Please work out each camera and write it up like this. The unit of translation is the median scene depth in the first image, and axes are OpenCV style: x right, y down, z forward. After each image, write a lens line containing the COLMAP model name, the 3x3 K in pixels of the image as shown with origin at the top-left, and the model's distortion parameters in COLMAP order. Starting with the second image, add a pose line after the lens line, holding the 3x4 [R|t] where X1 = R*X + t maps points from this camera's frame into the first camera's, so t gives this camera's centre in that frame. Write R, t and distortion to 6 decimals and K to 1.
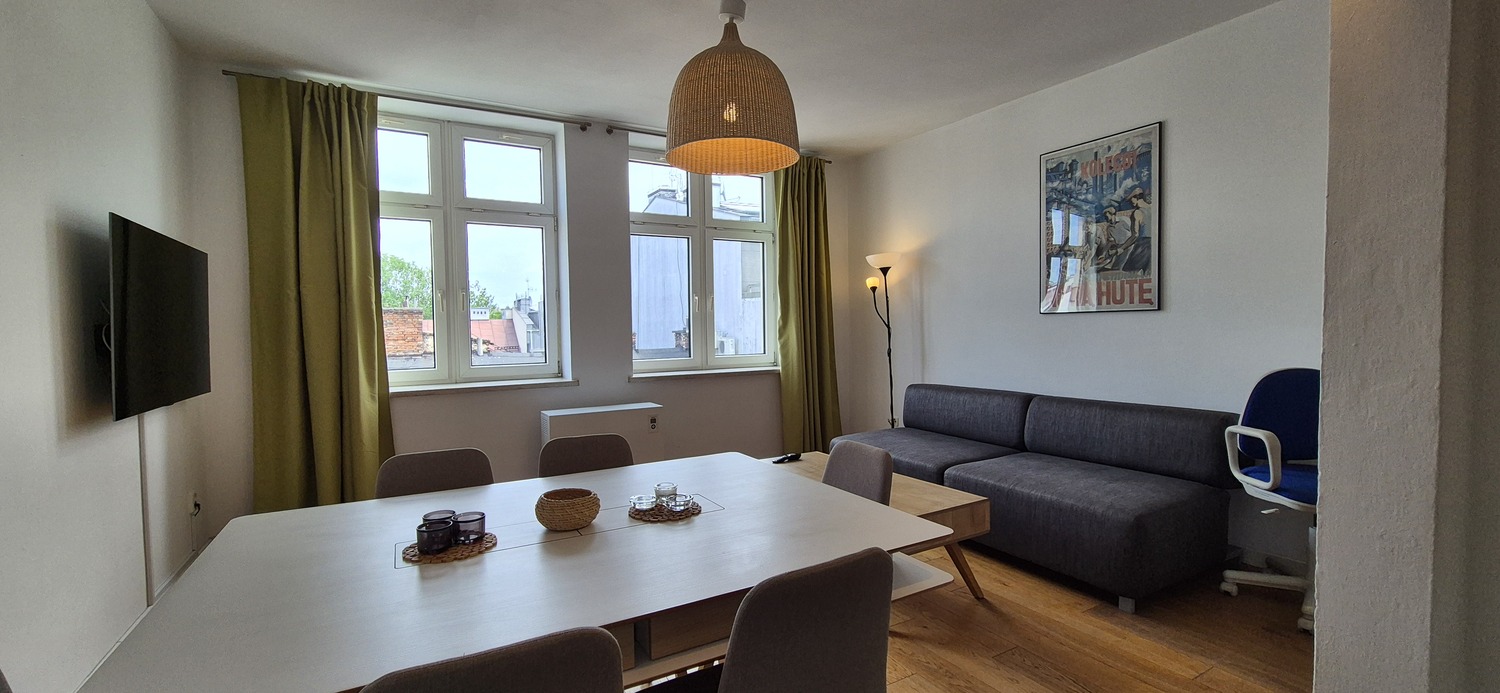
lens RADIAL K [[618.6, 0, 750.0], [0, 618.6, 346.5], [0, 0, 1]] dist [0.001196, -0.000339]
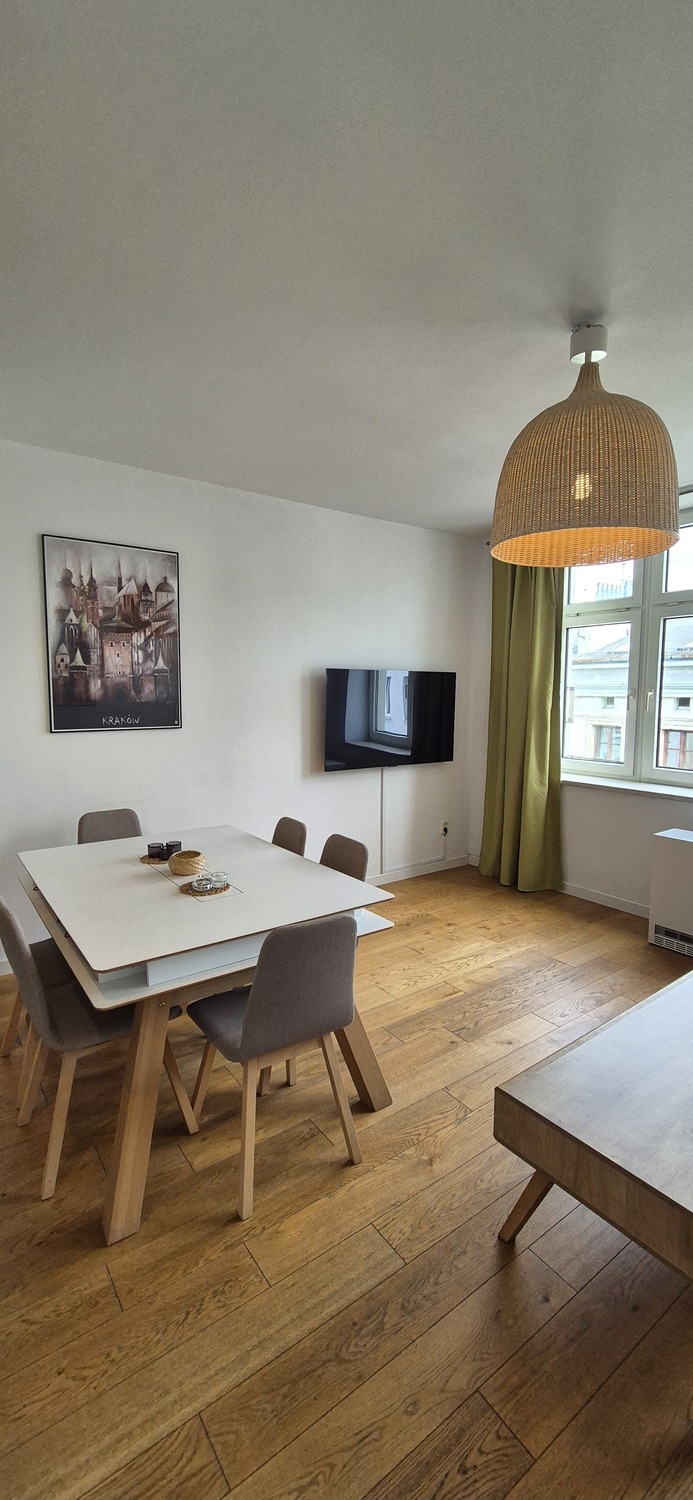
lens RADIAL K [[618.6, 0, 346.5], [0, 618.6, 750.0], [0, 0, 1]] dist [0.001196, -0.000339]
pose [[0.101965, 0.114577, -0.988168, 0.573968], [-0.043213, 0.992917, 0.110668, -0.103258], [0.993849, 0.031417, 0.106194, 0.514920]]
